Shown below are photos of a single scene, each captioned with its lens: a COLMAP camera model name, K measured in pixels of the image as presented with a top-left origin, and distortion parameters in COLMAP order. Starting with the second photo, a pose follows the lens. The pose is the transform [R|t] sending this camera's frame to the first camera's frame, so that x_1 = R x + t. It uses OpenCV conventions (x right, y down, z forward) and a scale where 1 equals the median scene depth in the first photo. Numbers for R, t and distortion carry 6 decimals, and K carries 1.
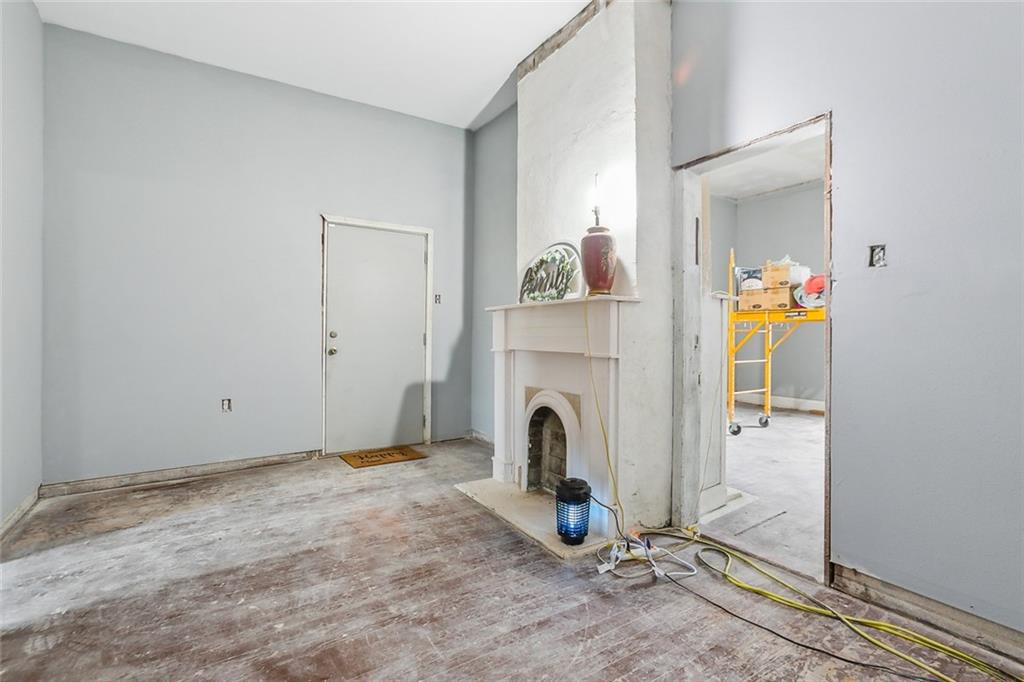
lens RADIAL K [[465.7, 0, 513.1], [0, 465.7, 337.6], [0, 0, 1]] dist [0.004761, 0.000519]
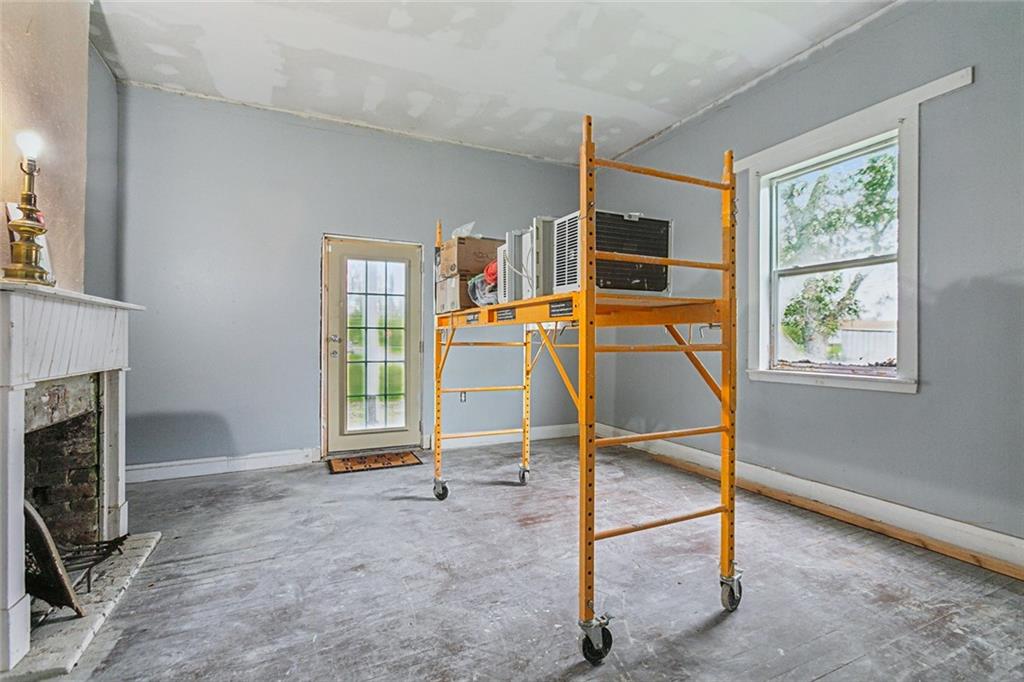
lens RADIAL K [[465.7, 0, 512.5], [0, 465.7, 341.3], [0, 0, 1]] dist [0.004761, 0.000519]
pose [[0.991595, -0.001757, -0.129366, 0.701101], [0.000869, 0.999976, -0.006923, -0.013544], [0.129375, 0.006752, 0.991573, 0.371086]]
